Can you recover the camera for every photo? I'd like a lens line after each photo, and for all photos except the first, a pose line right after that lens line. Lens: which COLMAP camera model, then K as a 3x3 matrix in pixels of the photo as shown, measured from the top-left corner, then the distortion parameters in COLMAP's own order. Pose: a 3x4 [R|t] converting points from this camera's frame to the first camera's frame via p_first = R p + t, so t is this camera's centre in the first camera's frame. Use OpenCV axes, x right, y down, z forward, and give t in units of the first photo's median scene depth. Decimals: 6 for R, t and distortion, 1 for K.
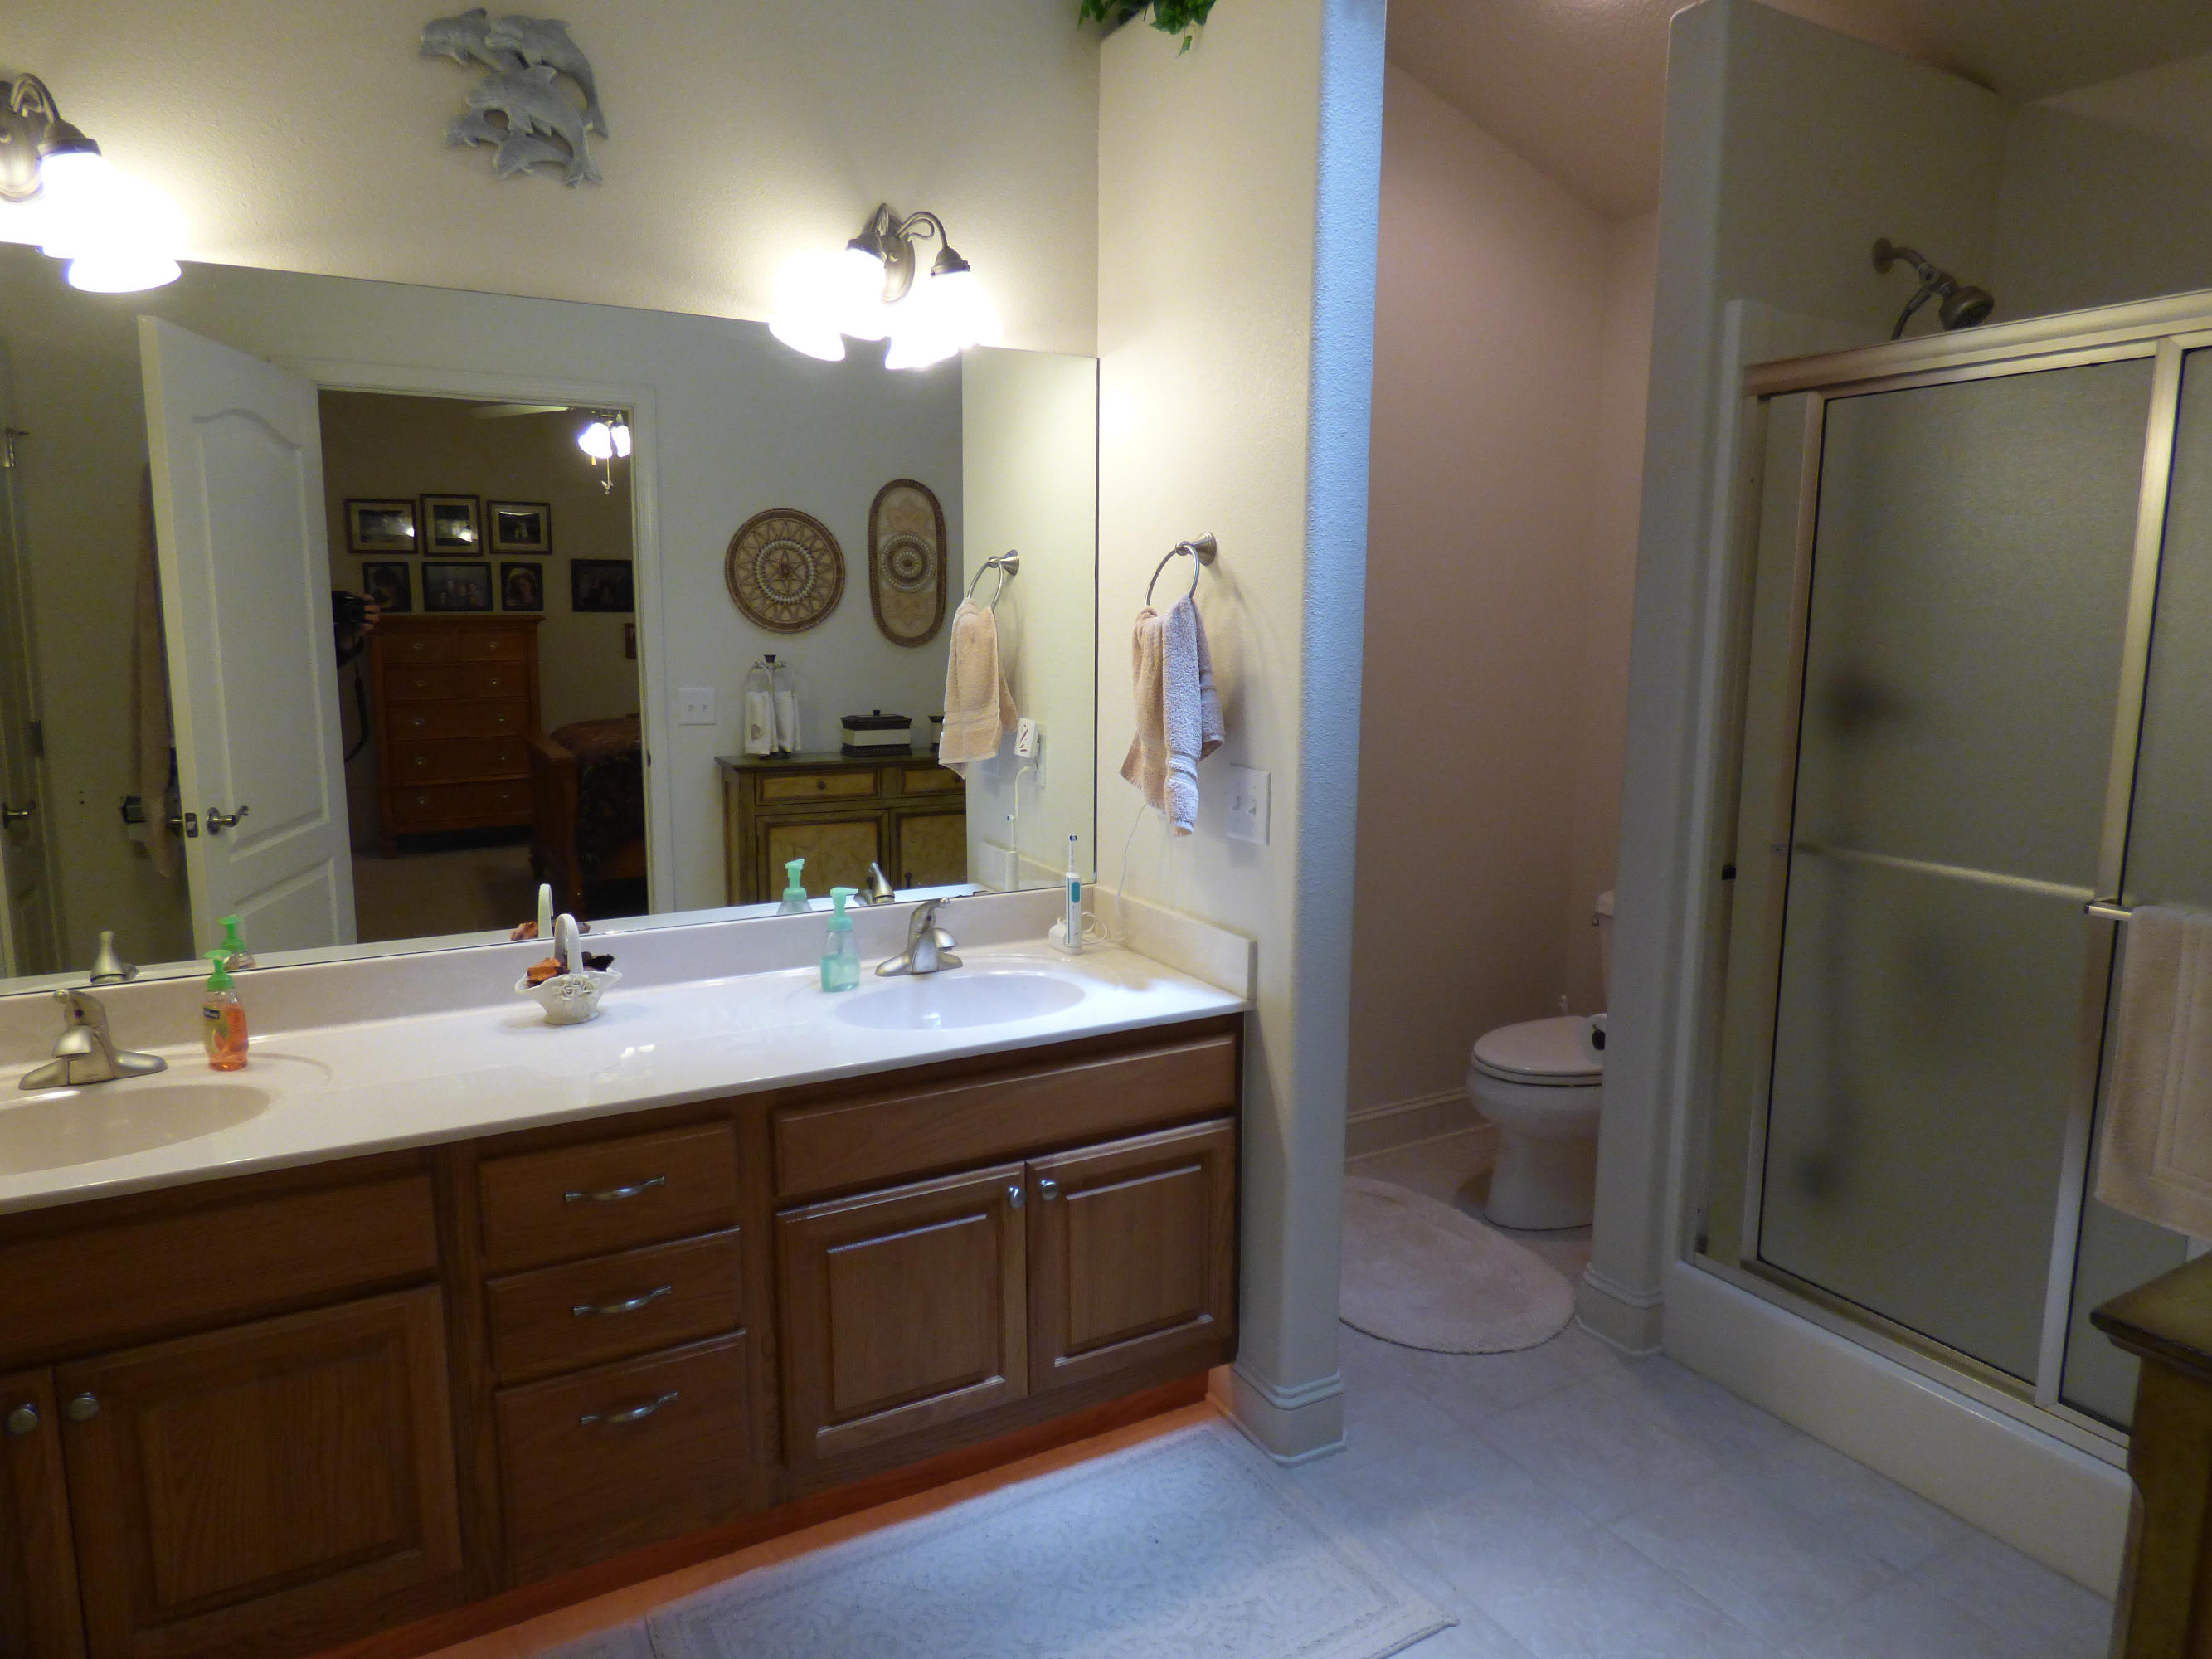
lens RADIAL K [[1339.9, 0, 1106.0], [0, 1339.9, 829.5], [0, 0, 1]] dist [-0.032951, -0.002871]
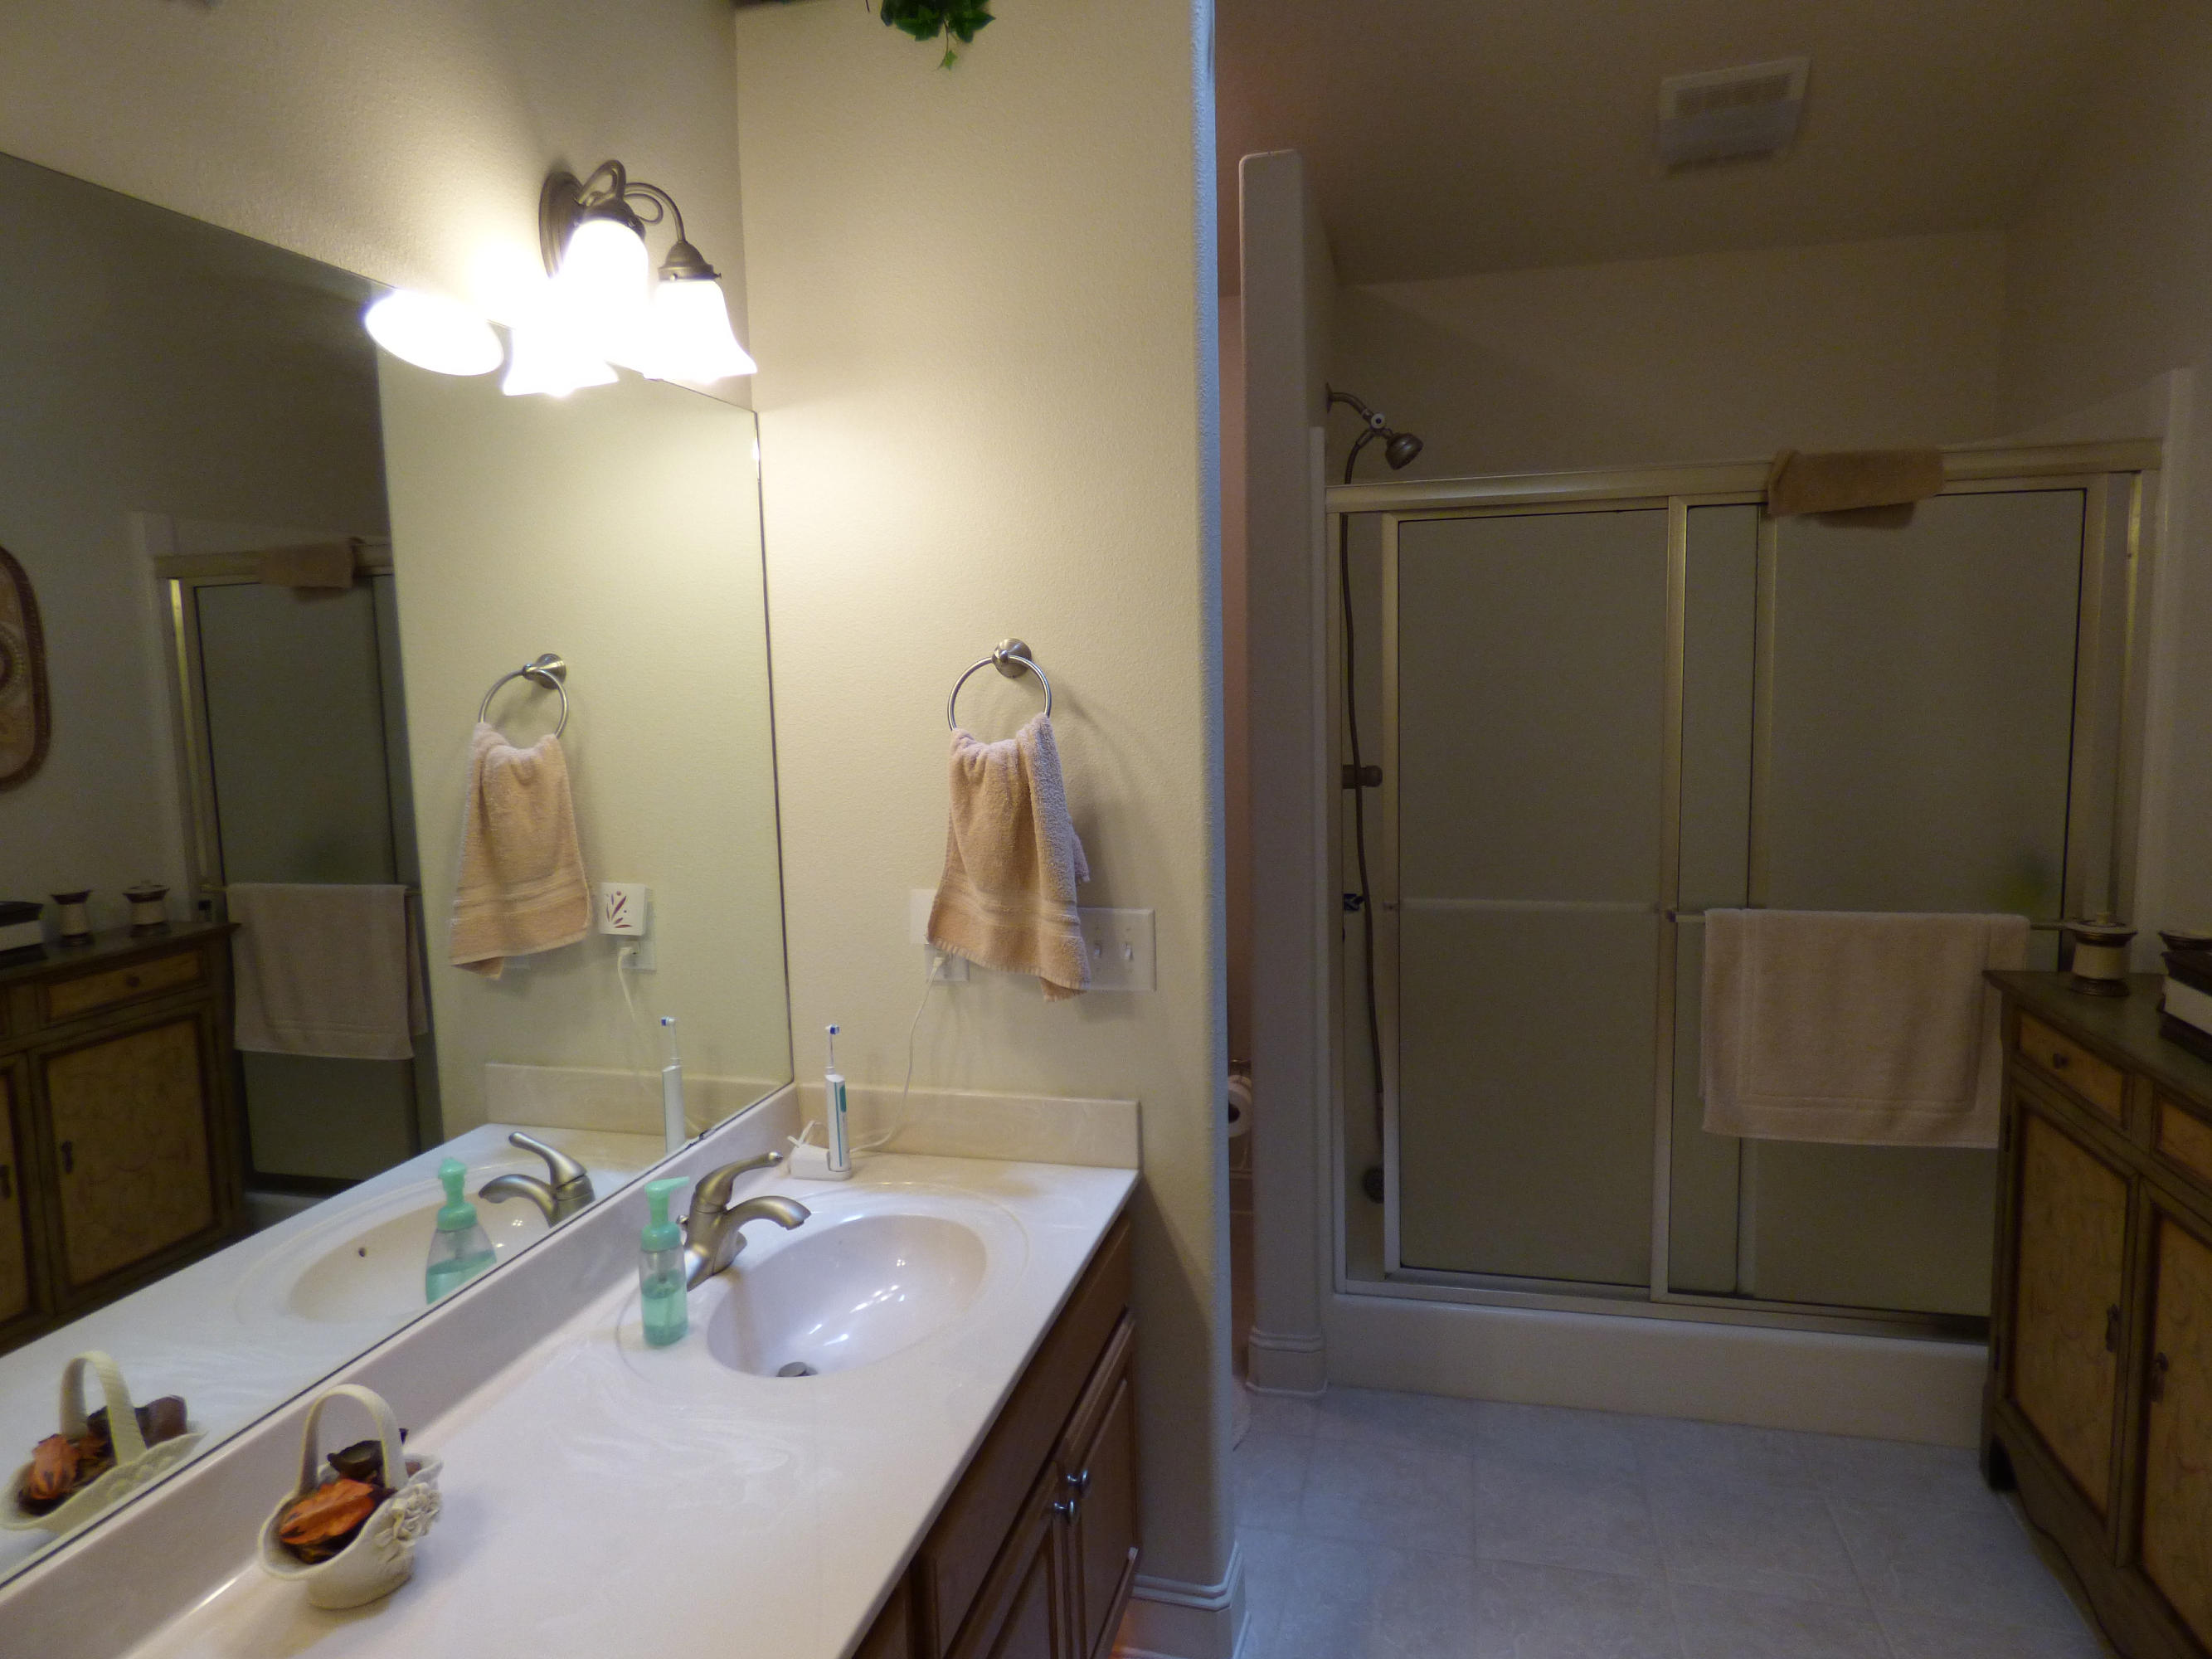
lens RADIAL K [[1342.9, 0, 1092.0], [0, 1342.9, 824.4], [0, 0, 1]] dist [-0.005709, 0.001329]
pose [[0.688101, -0.105383, 0.717922, -0.468750], [0.144395, 0.989496, 0.006850, -0.095281], [-0.711103, 0.098951, 0.696090, 0.347548]]
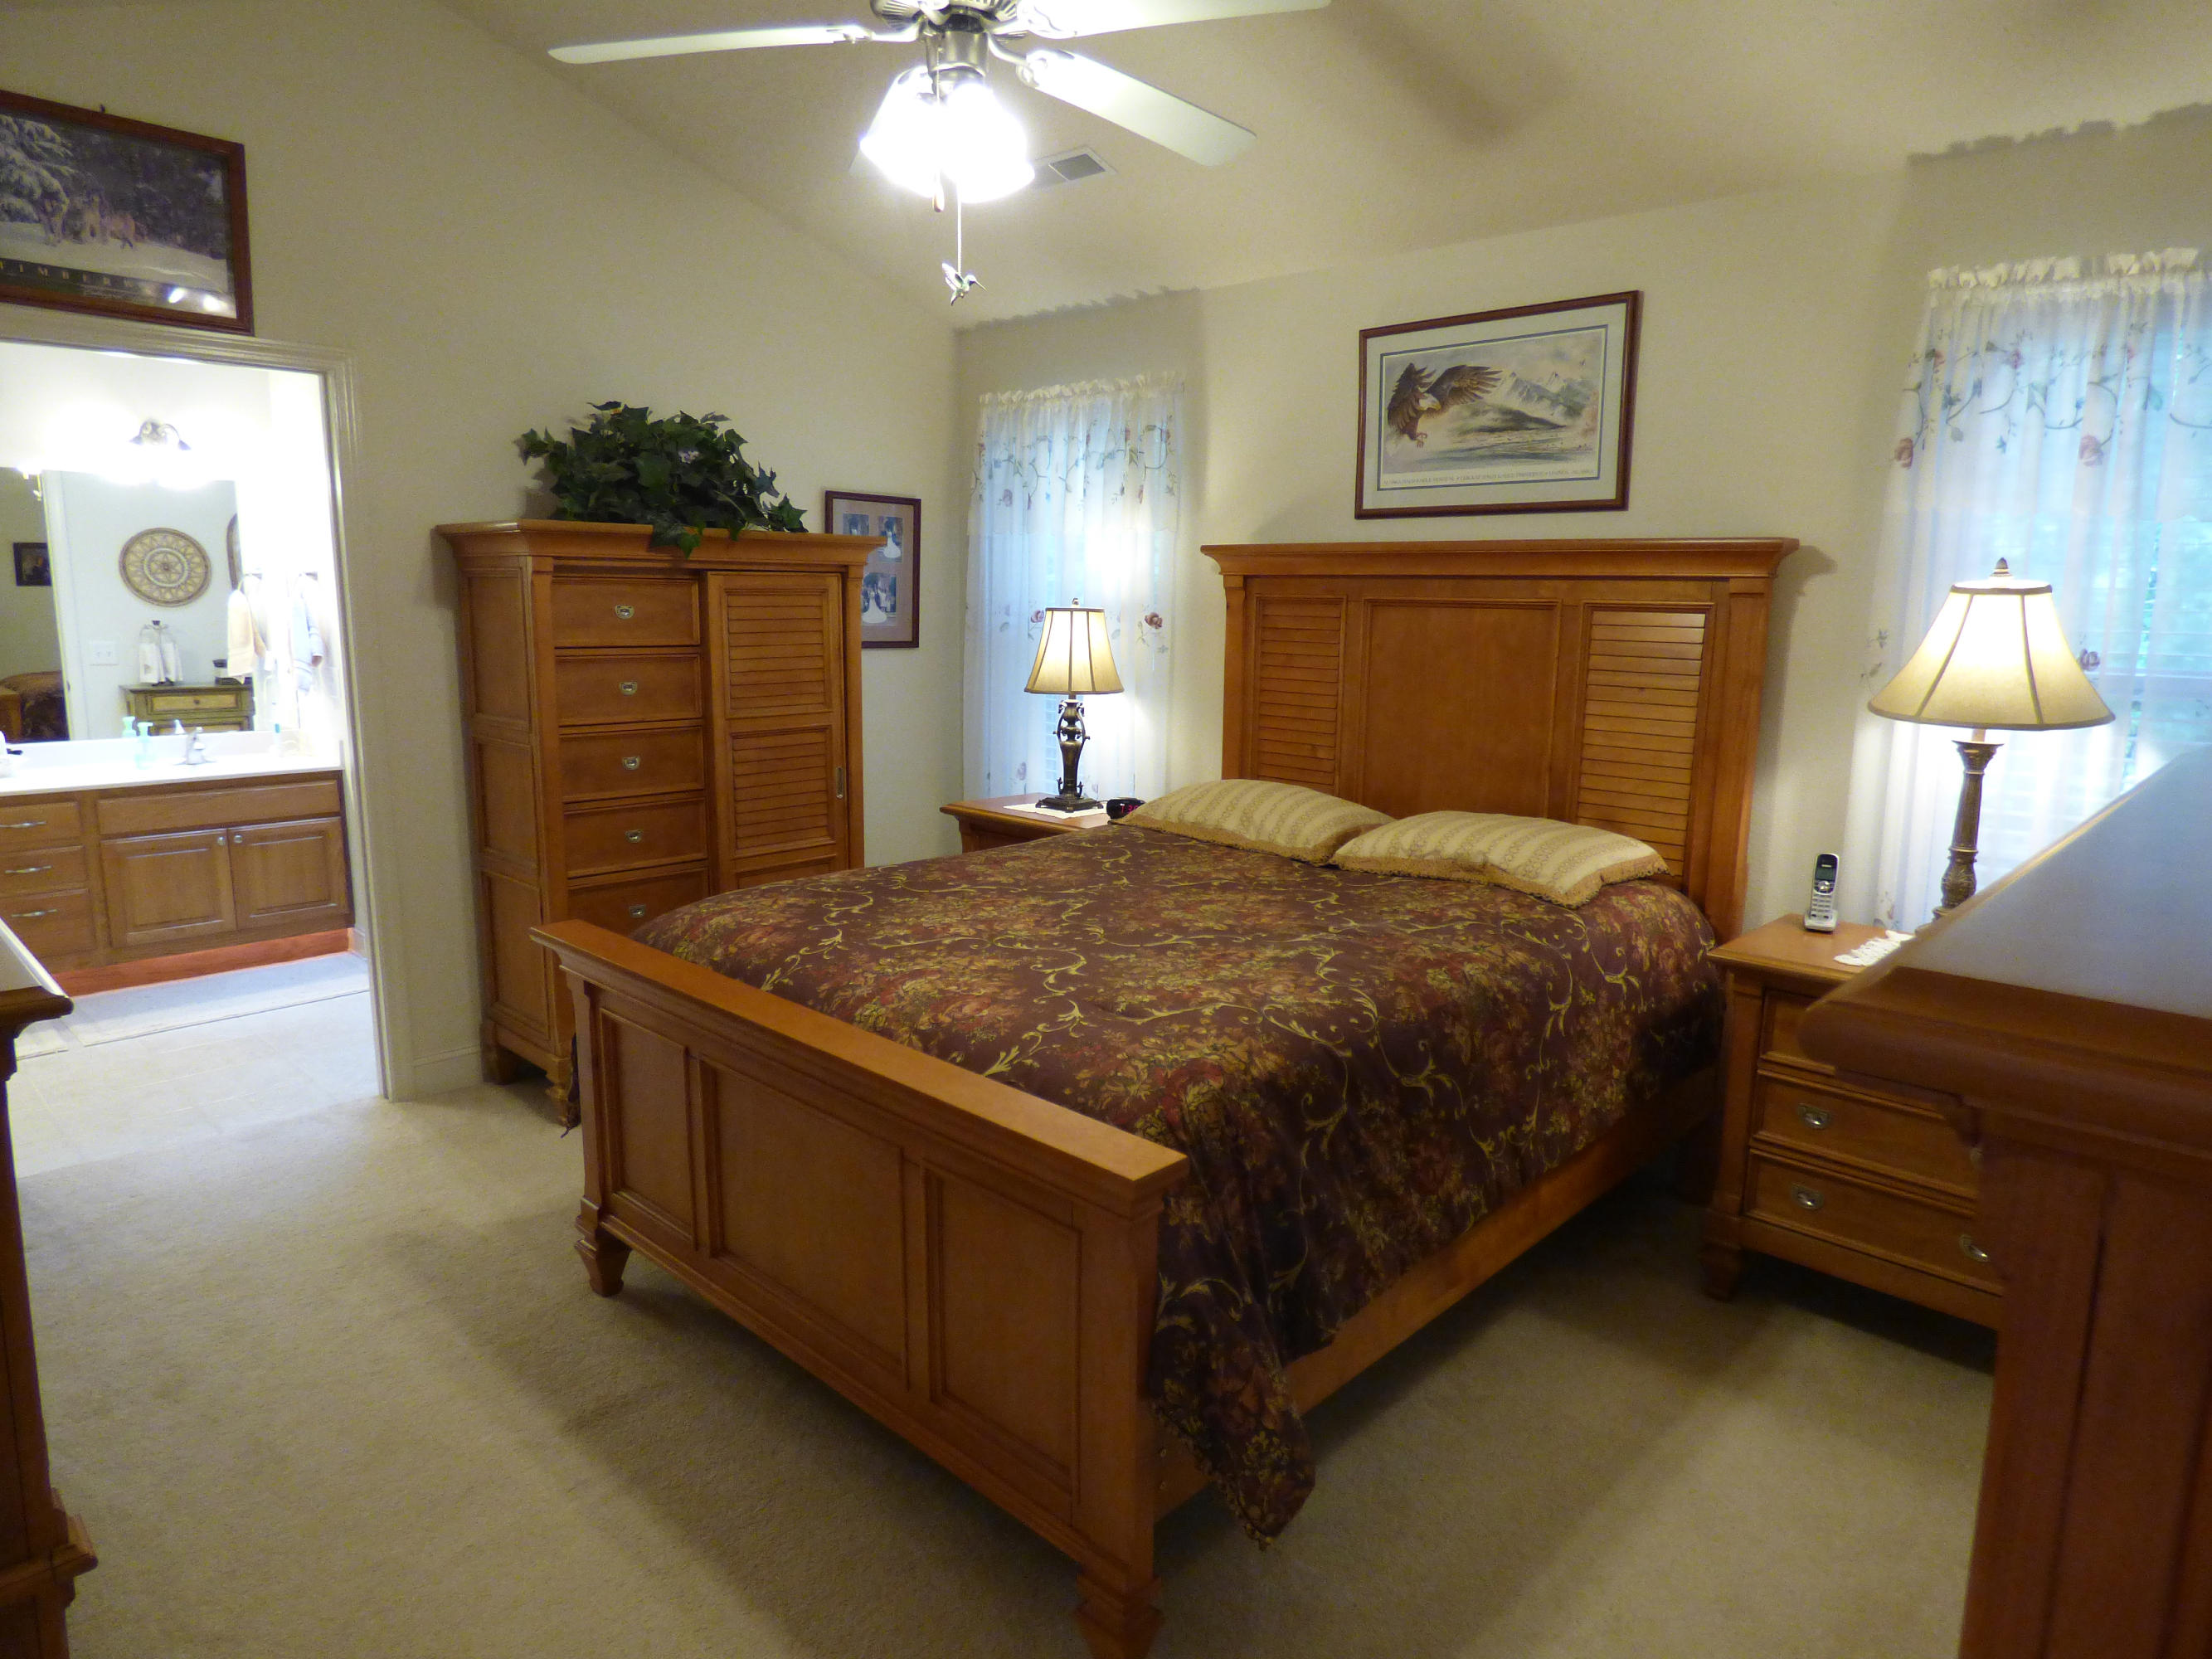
lens RADIAL K [[1331.3, 0, 1130.9], [0, 1331.3, 818.5], [0, 0, 1]] dist [-0.014086, -0.003610]
pose [[0.952908, -0.041958, 0.300342, 0.685198], [0.037262, 0.999077, 0.021349, 0.210492], [-0.300960, -0.009153, 0.953593, -1.557690]]
